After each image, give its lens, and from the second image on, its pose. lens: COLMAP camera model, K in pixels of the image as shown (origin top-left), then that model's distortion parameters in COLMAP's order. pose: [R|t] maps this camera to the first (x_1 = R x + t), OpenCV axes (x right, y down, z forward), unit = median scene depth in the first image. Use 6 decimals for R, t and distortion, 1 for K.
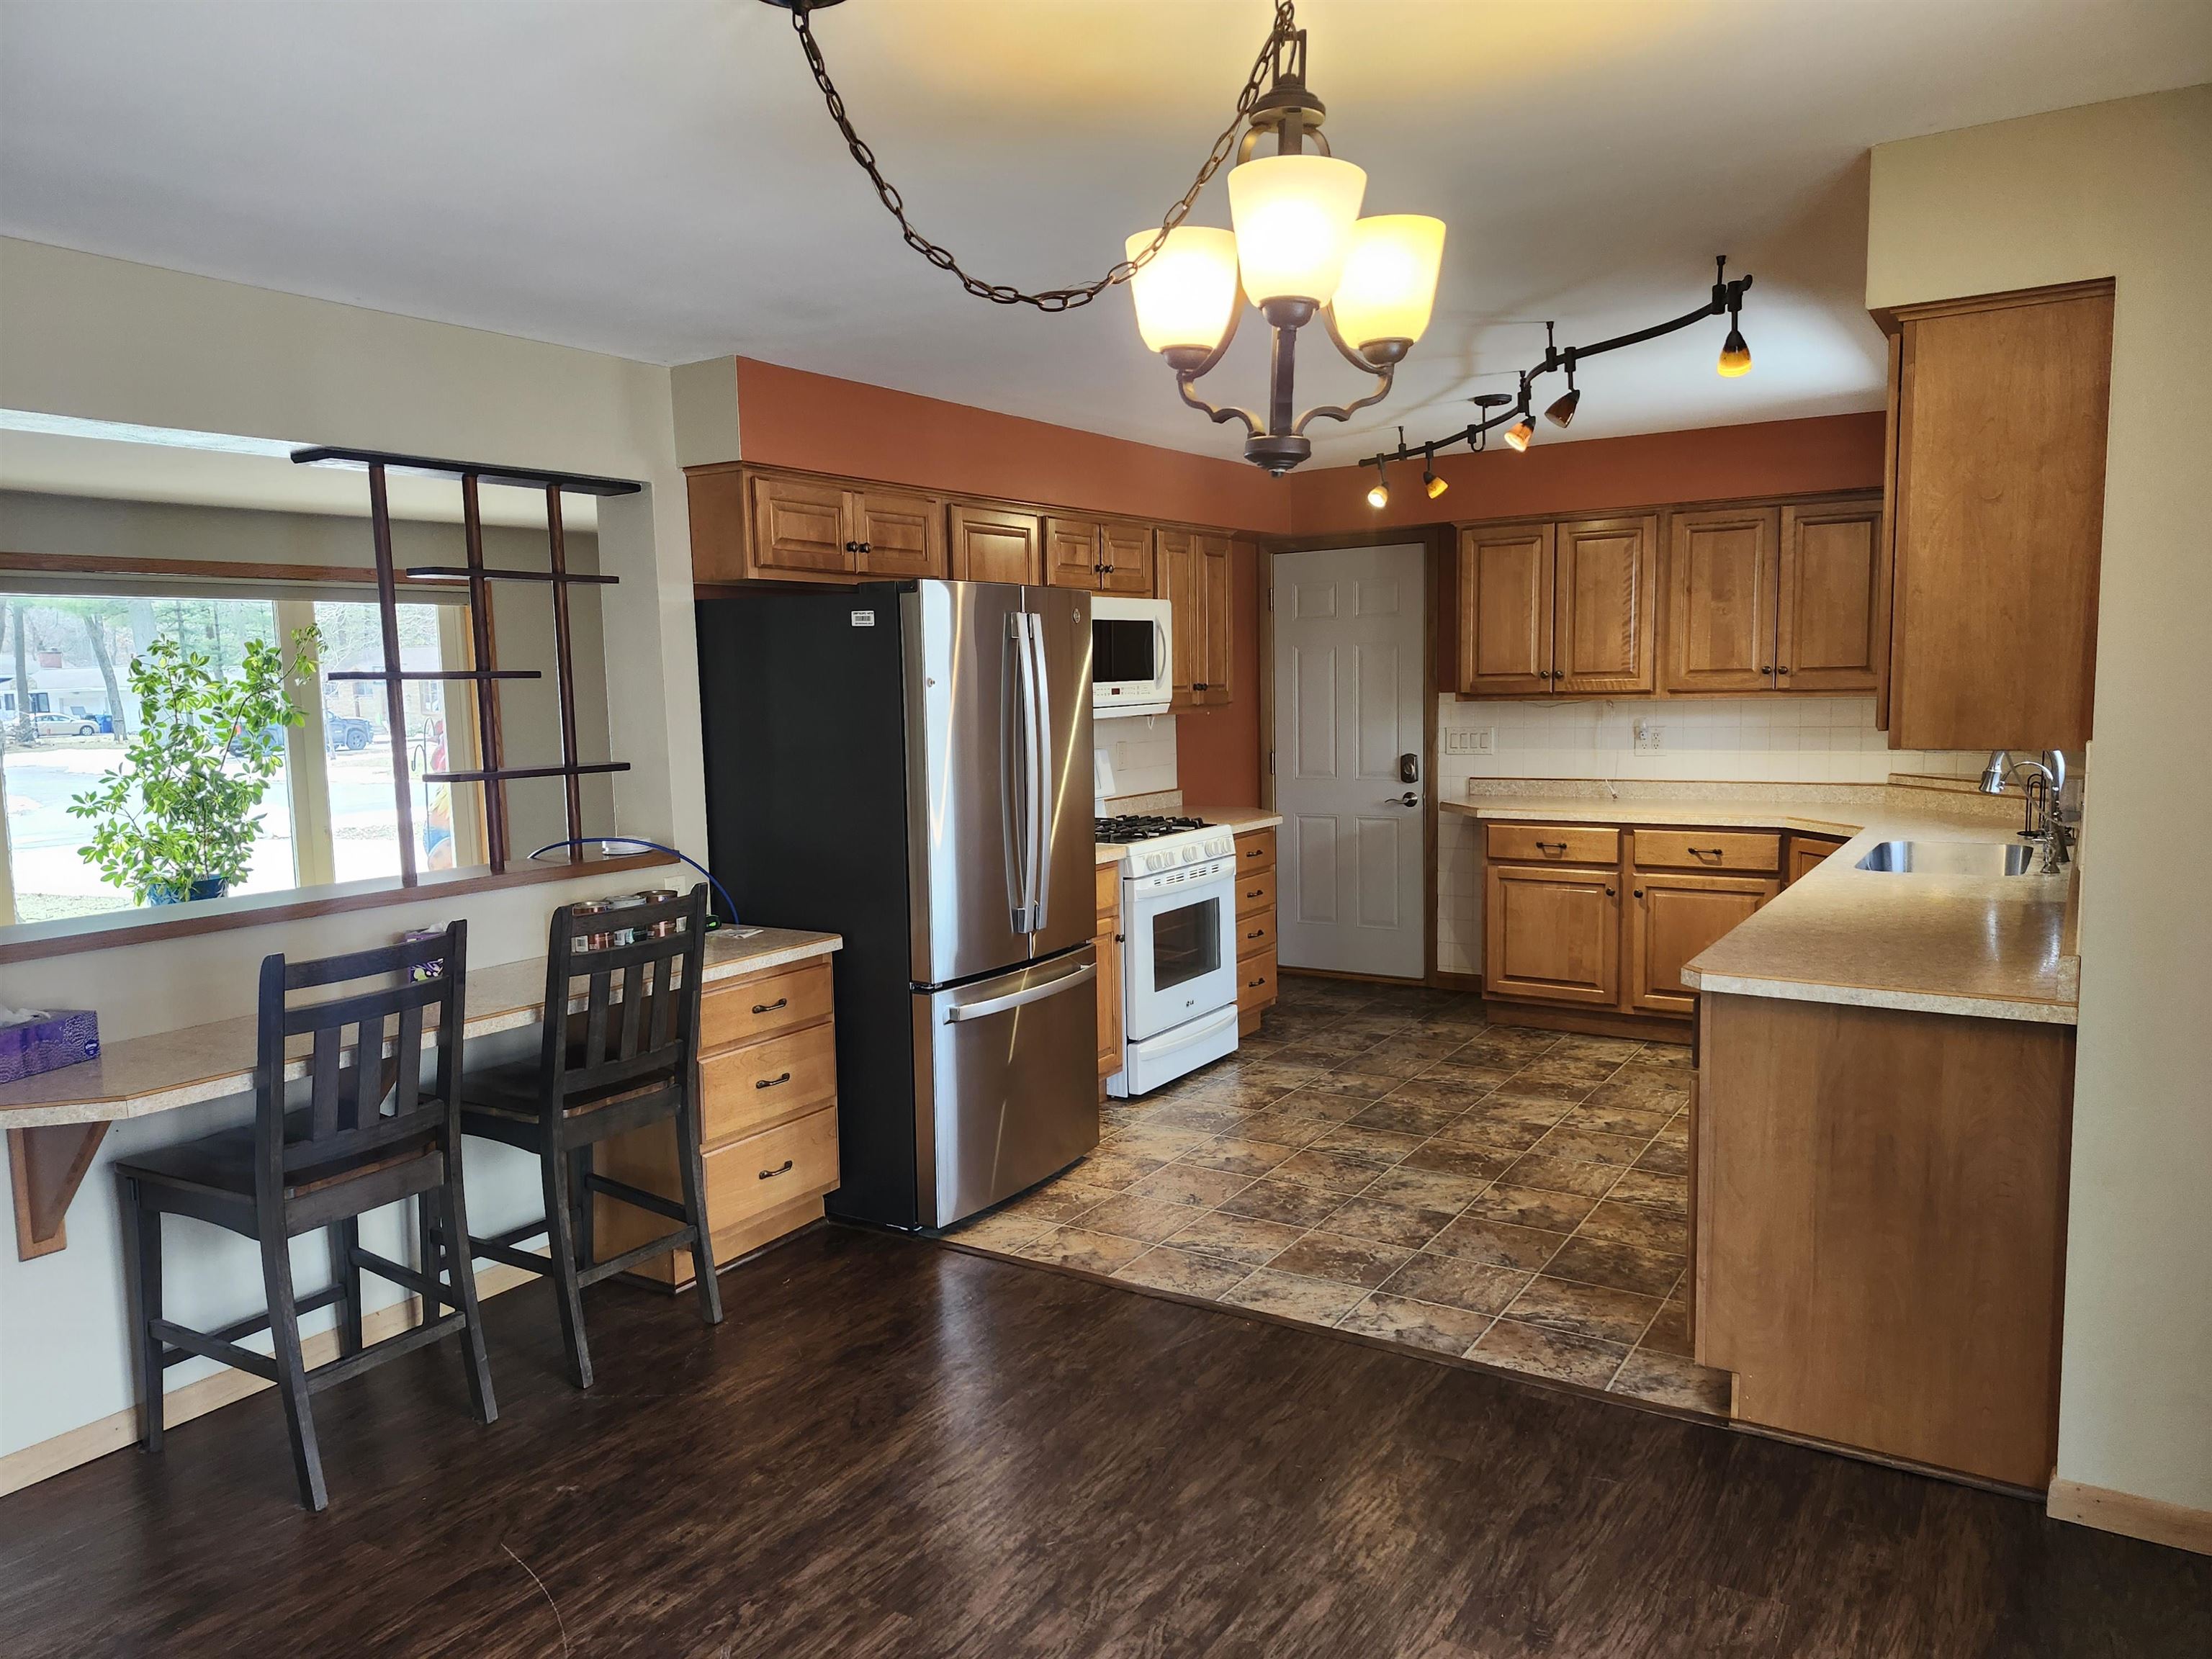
lens RADIAL K [[1544.1, 0, 1104.3], [0, 1544.1, 823.9], [0, 0, 1]] dist [0.028124, -0.038352]
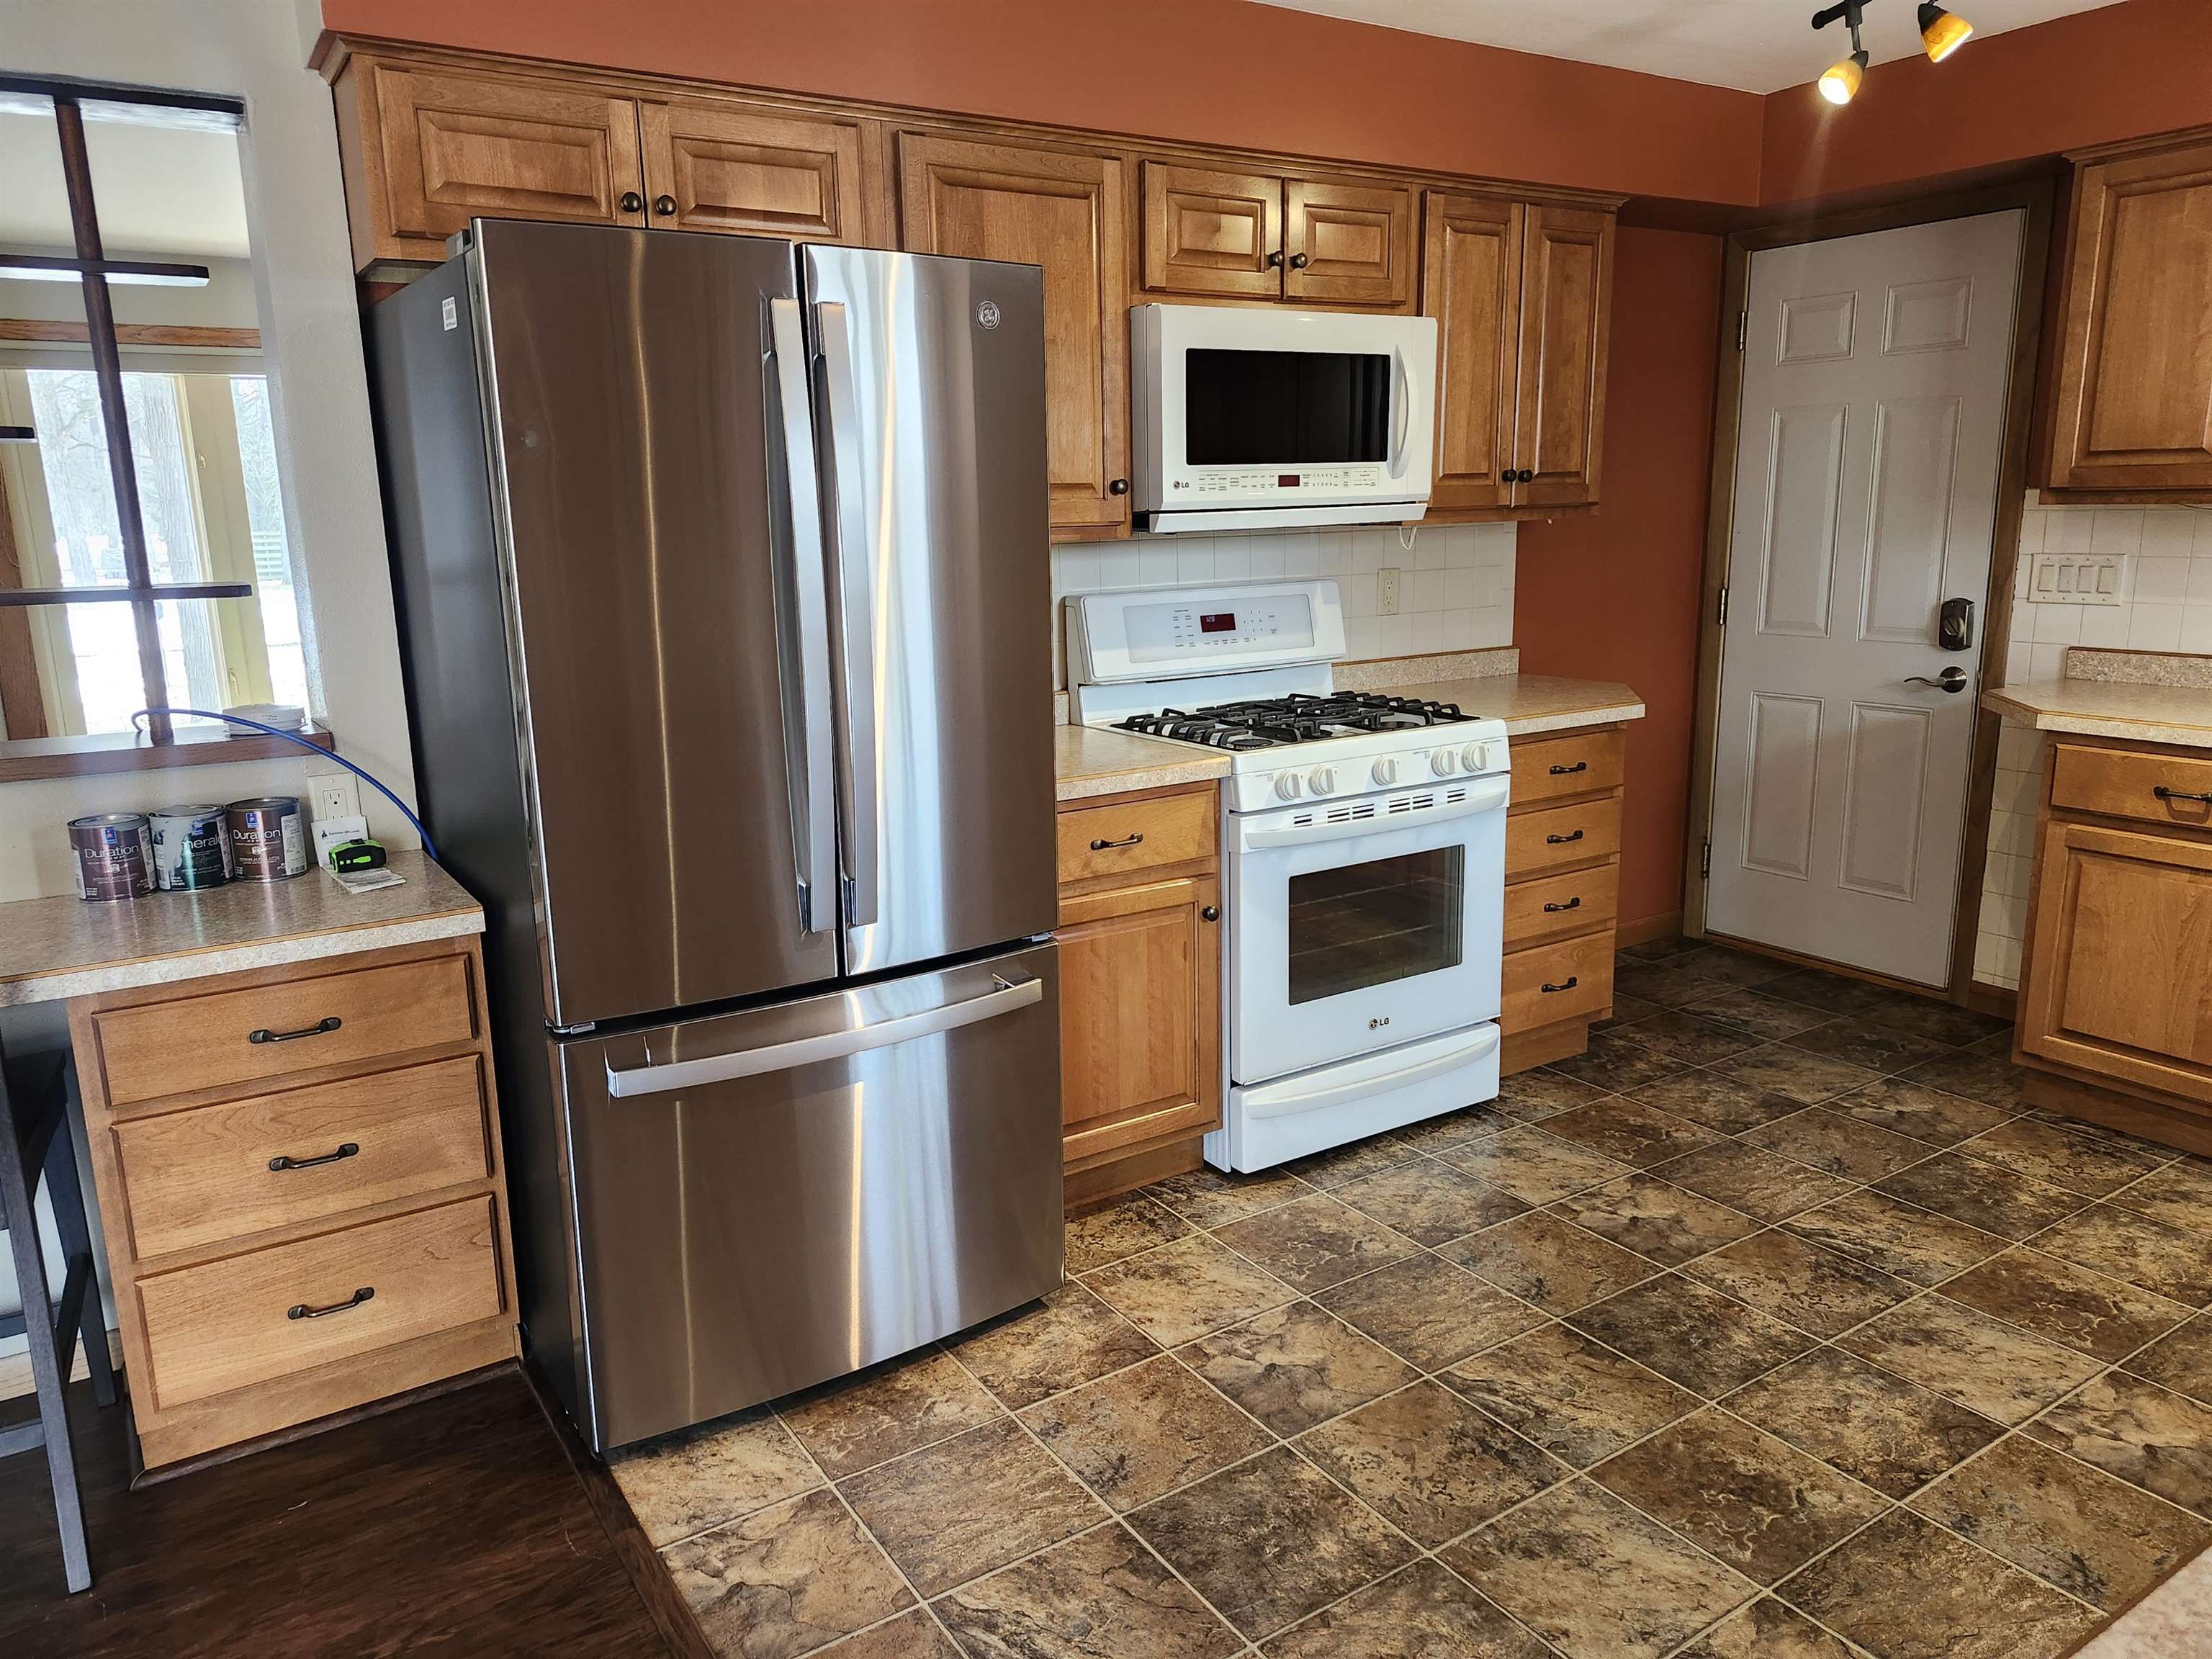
lens RADIAL K [[1544.1, 0, 1108.5], [0, 1544.1, 832.9], [0, 0, 1]] dist [0.028124, -0.038352]
pose [[0.908433, 0.094182, -0.407283, 0.190612], [-0.042626, 0.990081, 0.133875, -0.028940], [0.415852, -0.104255, 0.903437, 0.428262]]
